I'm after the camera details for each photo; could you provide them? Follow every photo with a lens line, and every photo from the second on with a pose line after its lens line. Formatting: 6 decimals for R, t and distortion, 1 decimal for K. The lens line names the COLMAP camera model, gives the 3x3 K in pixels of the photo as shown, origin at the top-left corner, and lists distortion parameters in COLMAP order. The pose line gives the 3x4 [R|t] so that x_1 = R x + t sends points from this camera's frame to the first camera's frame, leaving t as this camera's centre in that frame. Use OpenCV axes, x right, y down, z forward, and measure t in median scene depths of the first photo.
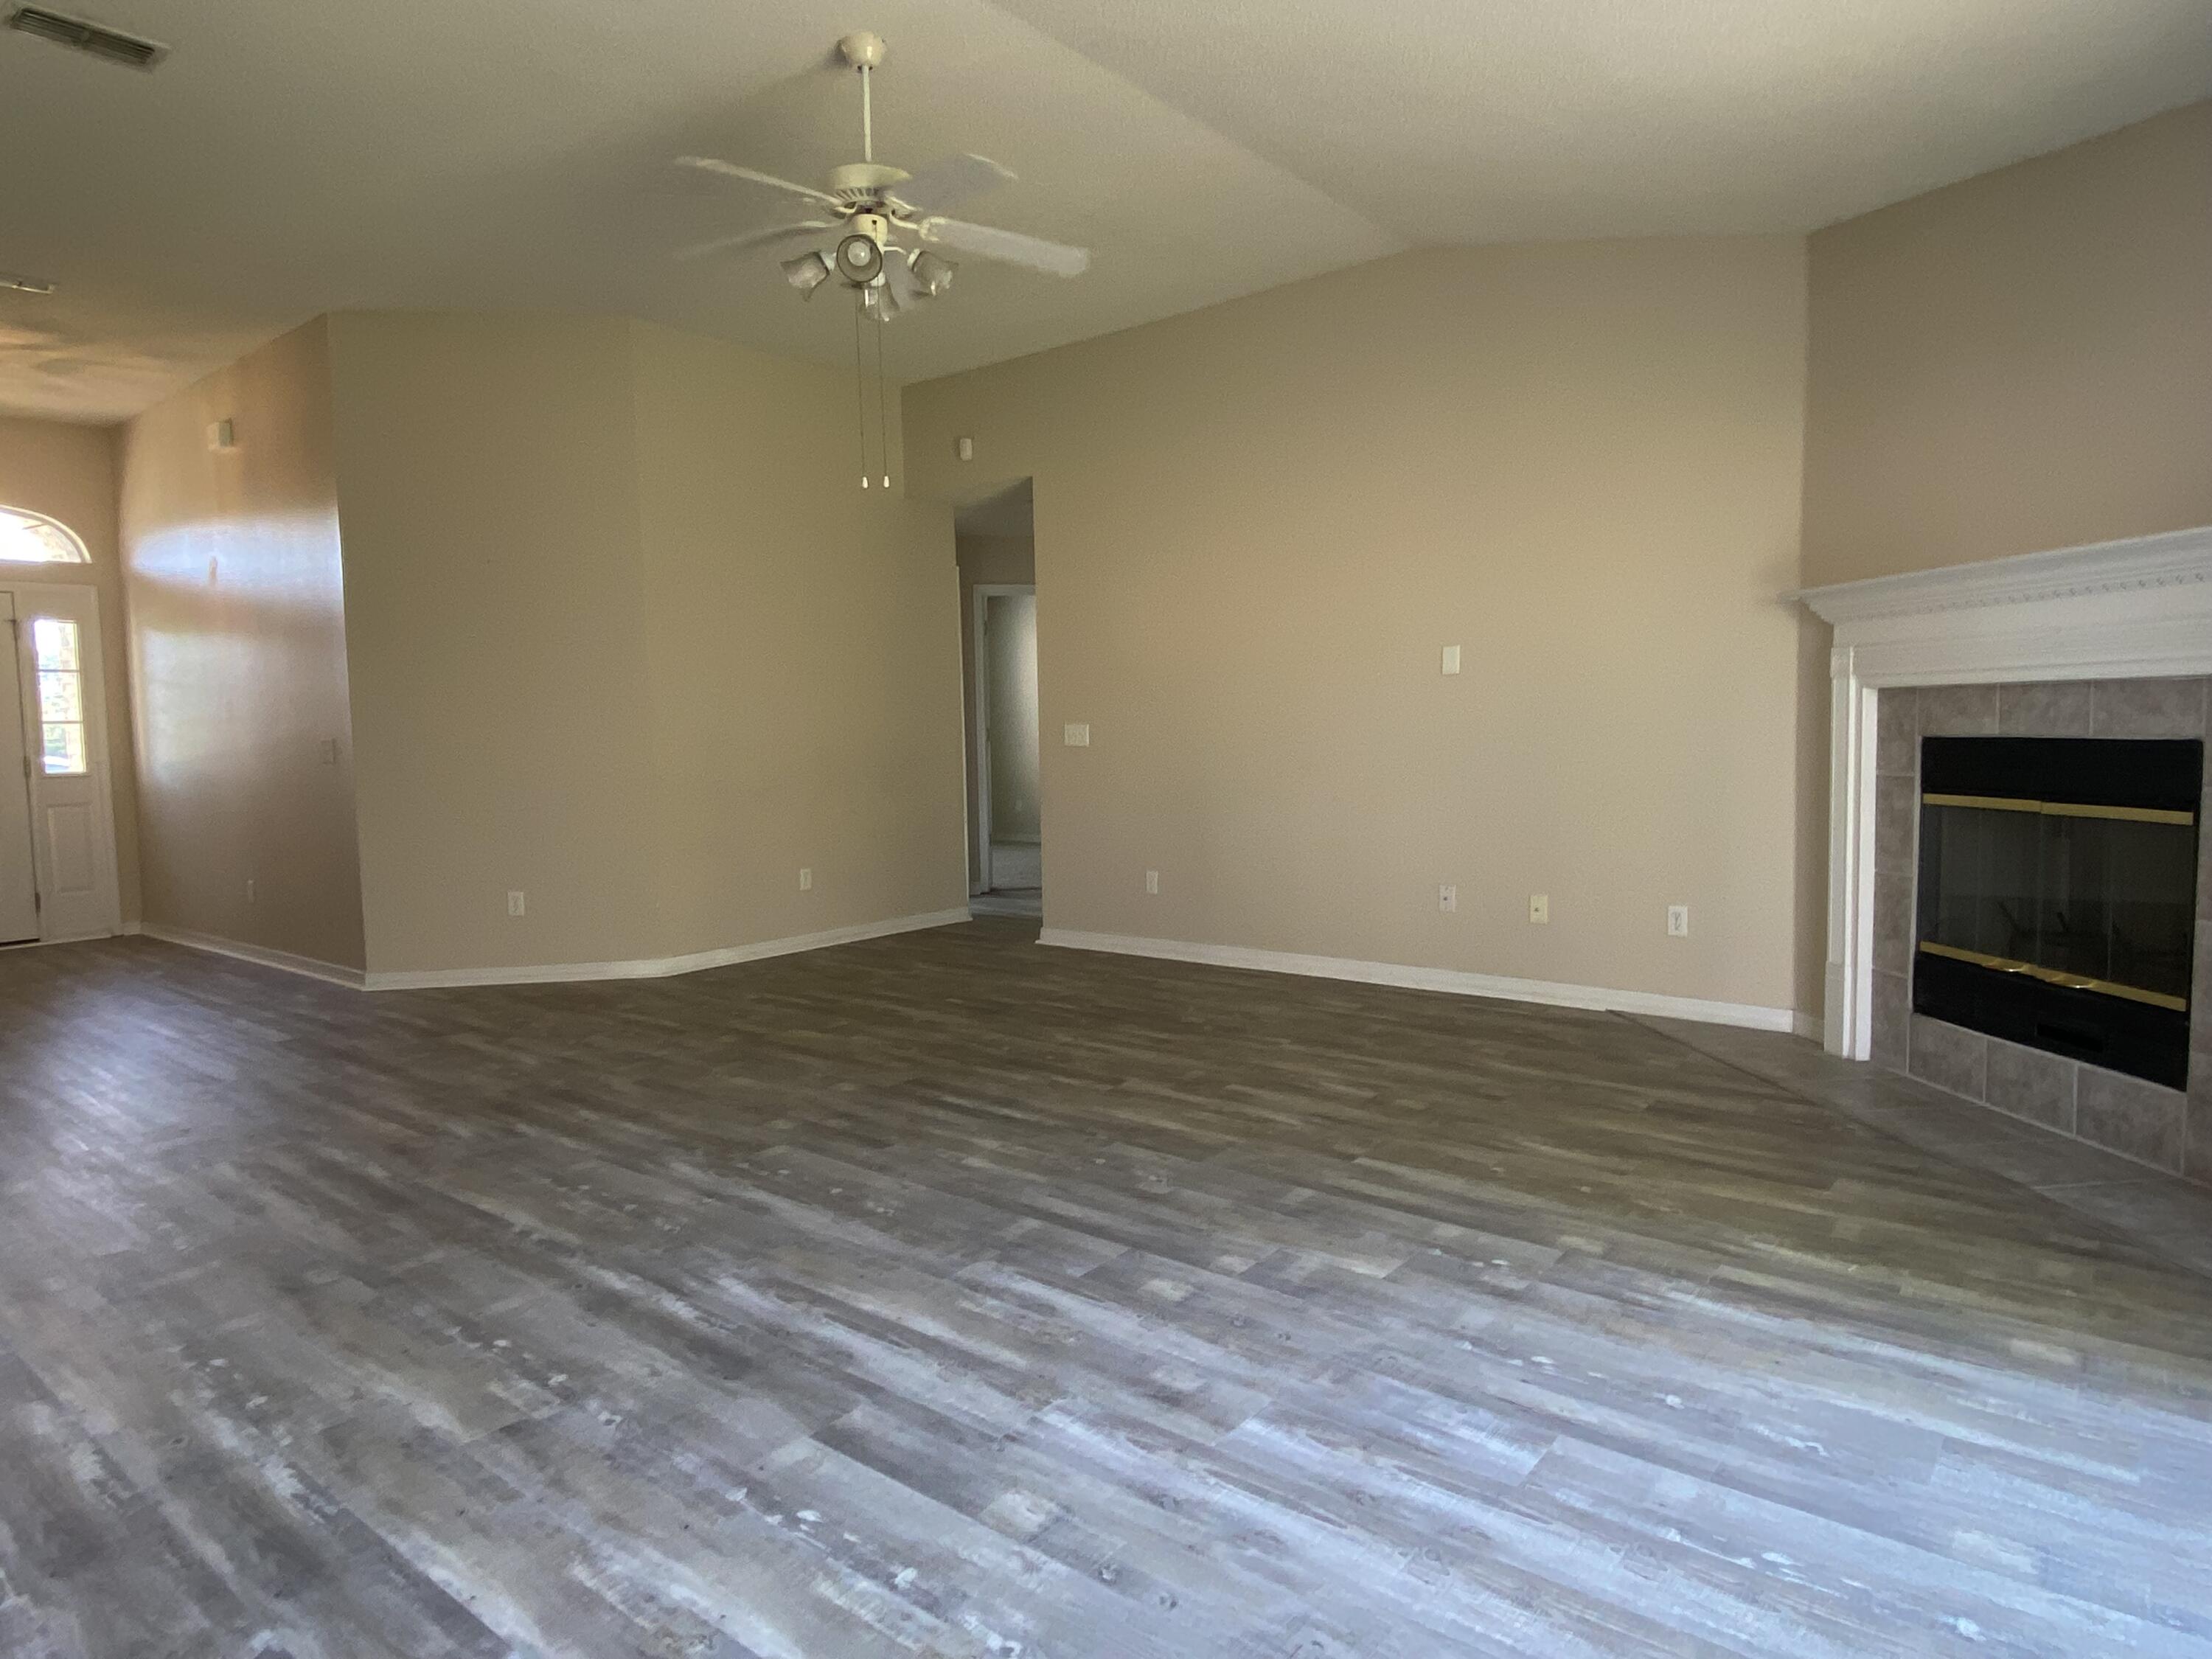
lens RADIAL K [[1299.6, 0, 1094.8], [0, 1299.6, 801.8], [0, 0, 1]] dist [0.063239, -0.064904]
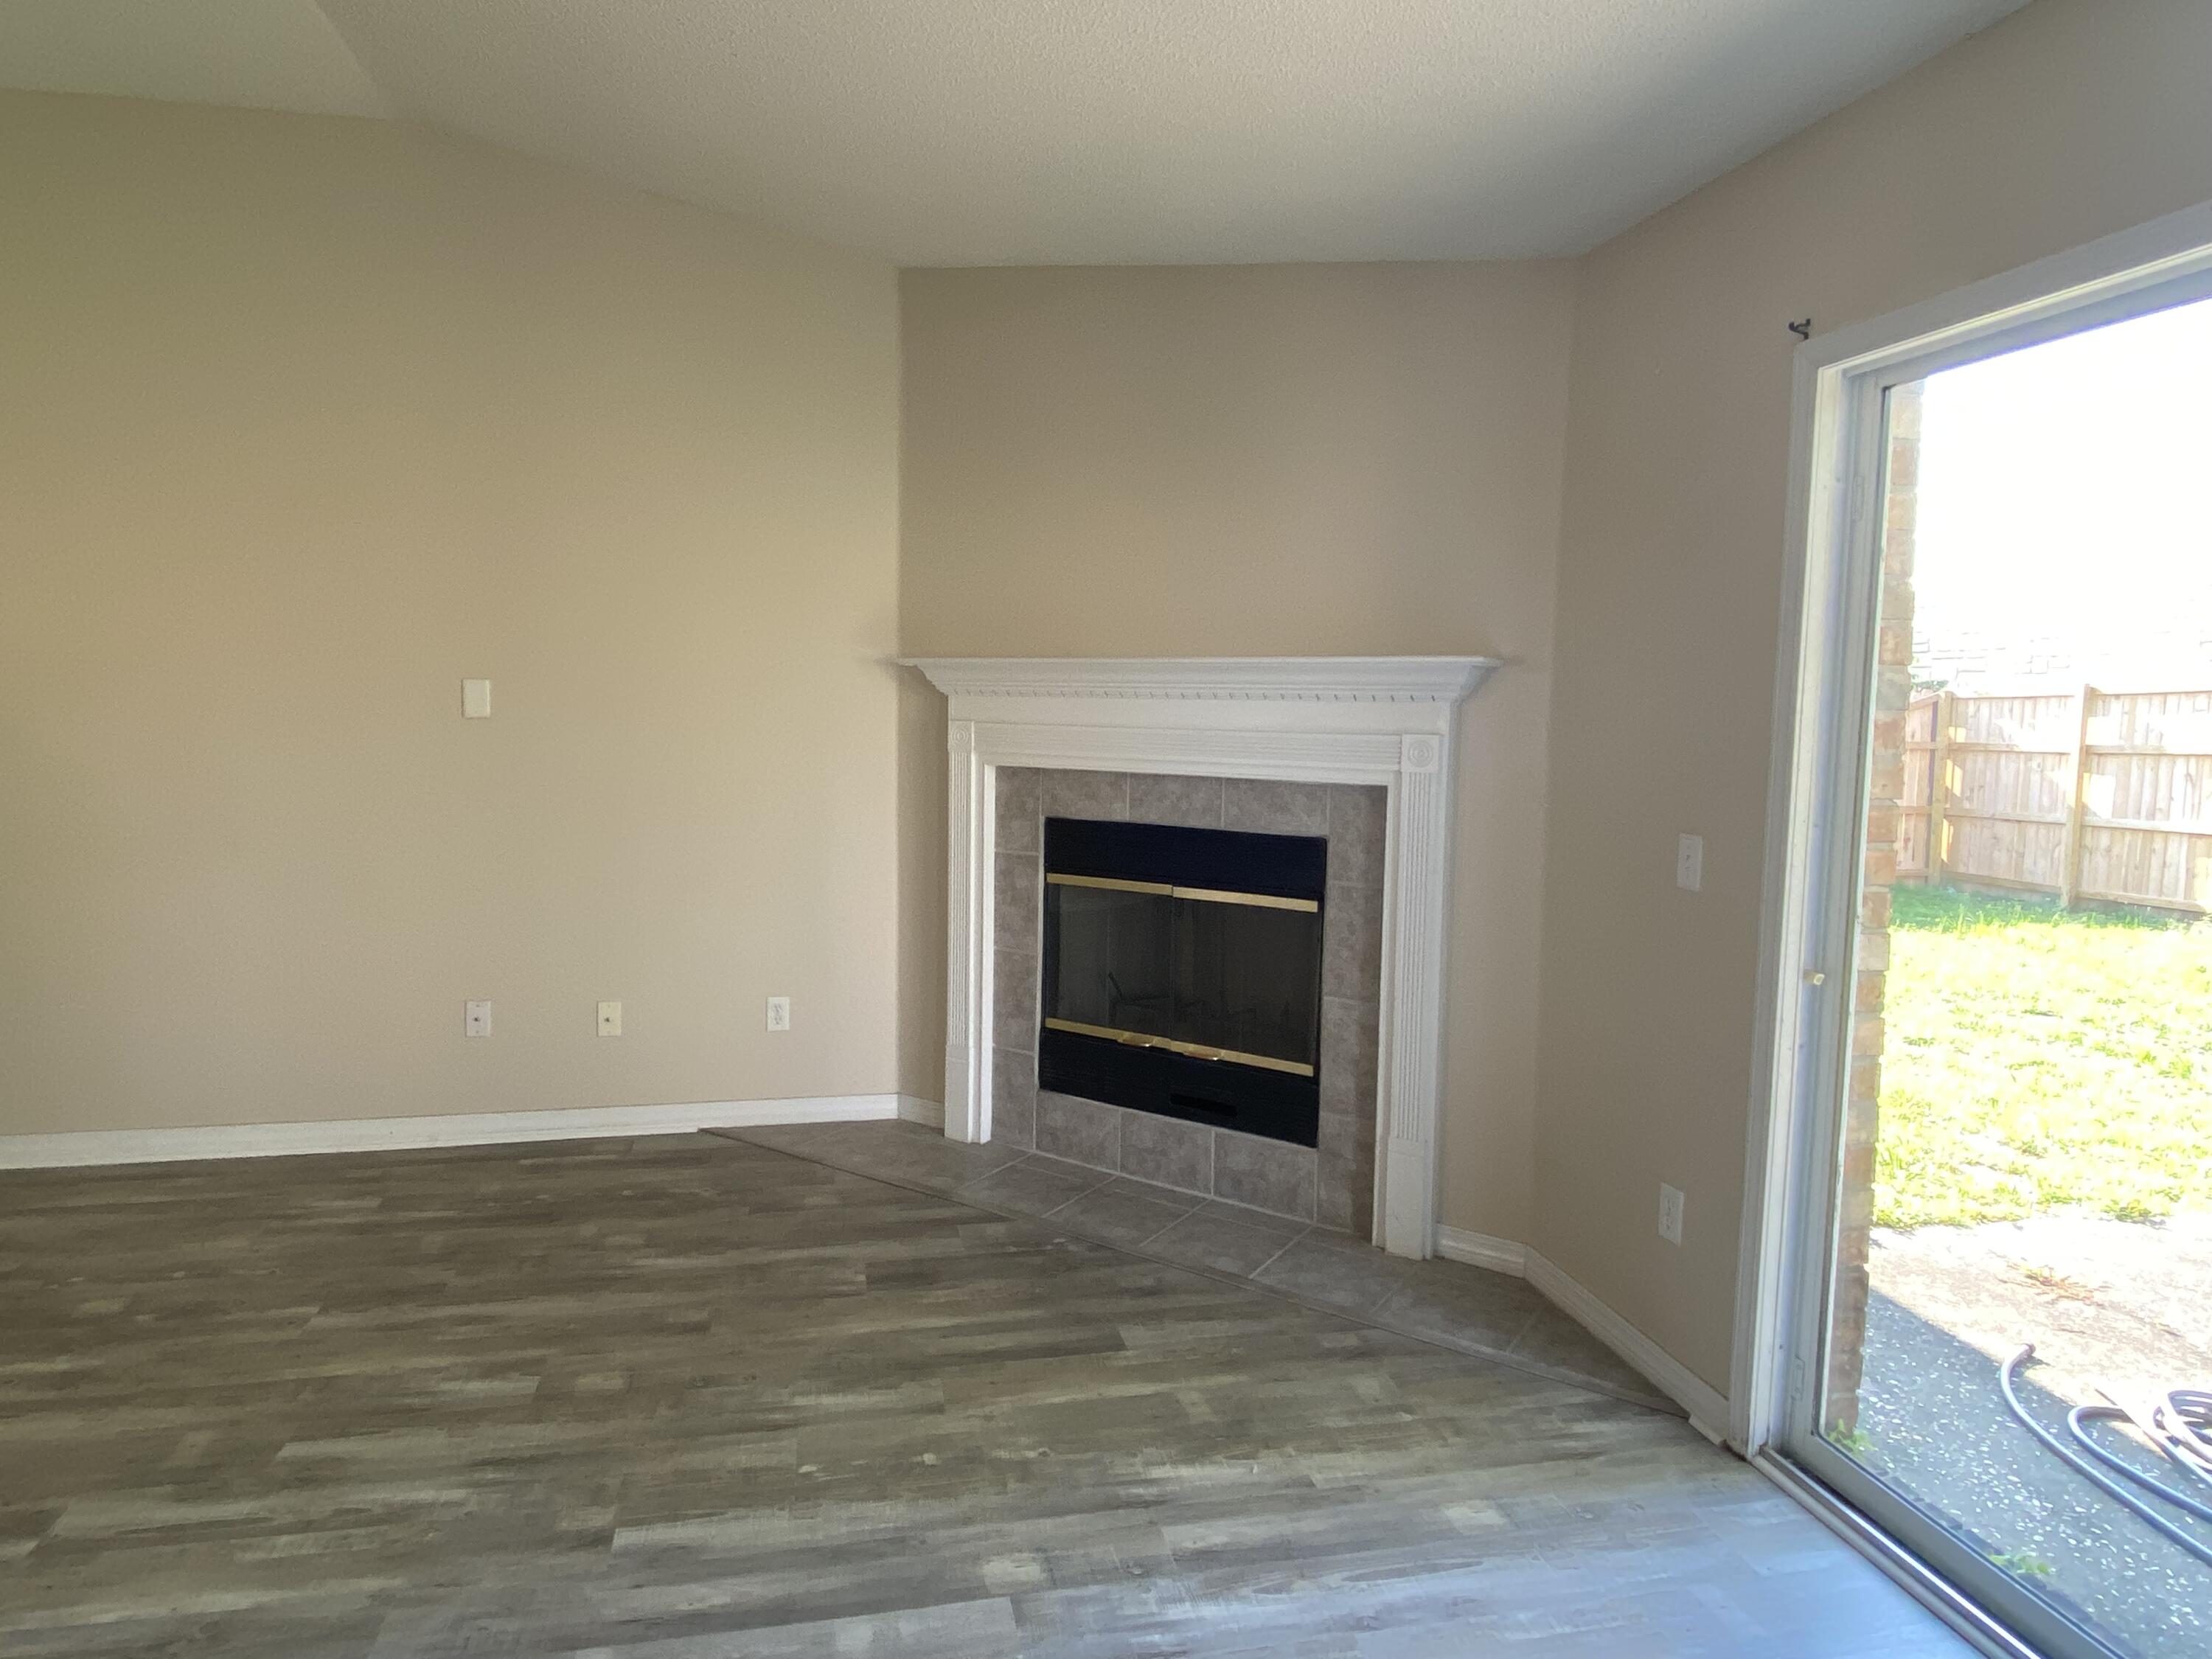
lens RADIAL K [[1299.6, 0, 1094.8], [0, 1299.6, 801.8], [0, 0, 1]] dist [0.063239, -0.064904]
pose [[0.628189, -0.031123, 0.777438, -0.131477], [0.017902, 0.999513, 0.025548, -0.092461], [-0.777855, -0.002131, 0.628440, 0.373220]]
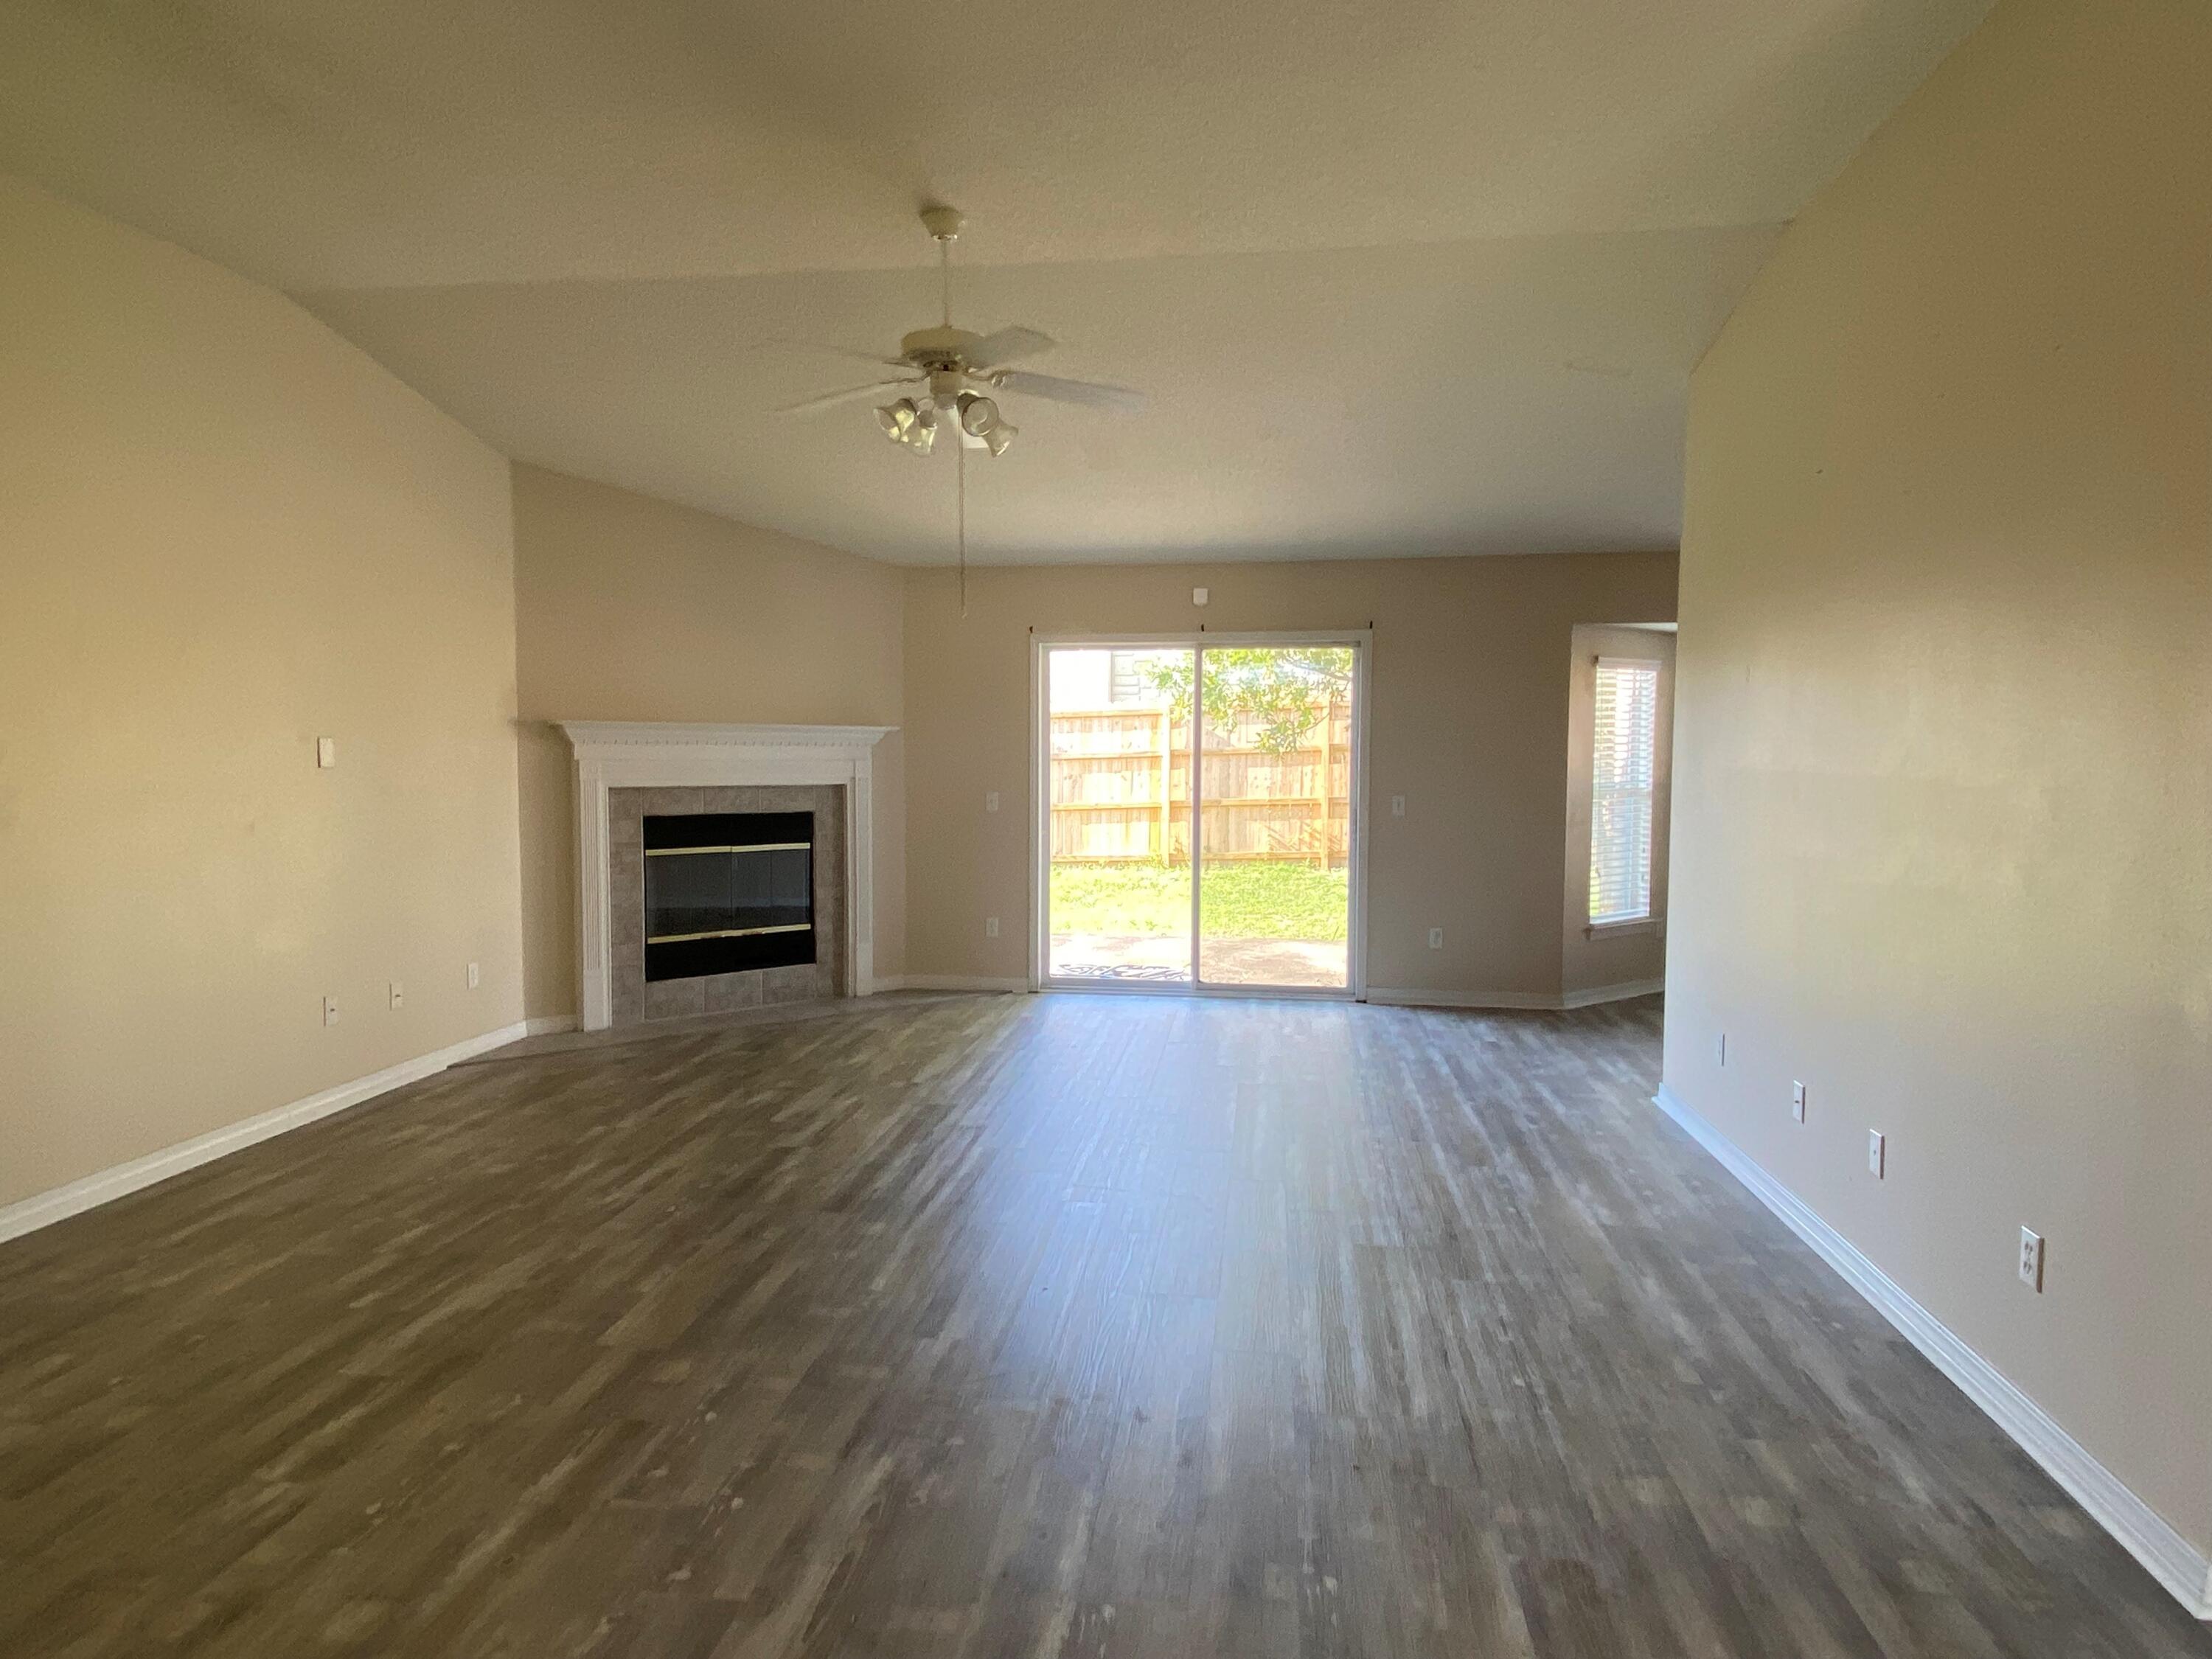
lens RADIAL K [[1299.6, 0, 1094.8], [0, 1299.6, 801.8], [0, 0, 1]] dist [0.063239, -0.064904]
pose [[-0.519933, -0.015653, 0.854064, -1.173087], [0.058547, 0.996828, 0.053911, -0.133722], [-0.852198, 0.078033, -0.517367, 1.477558]]
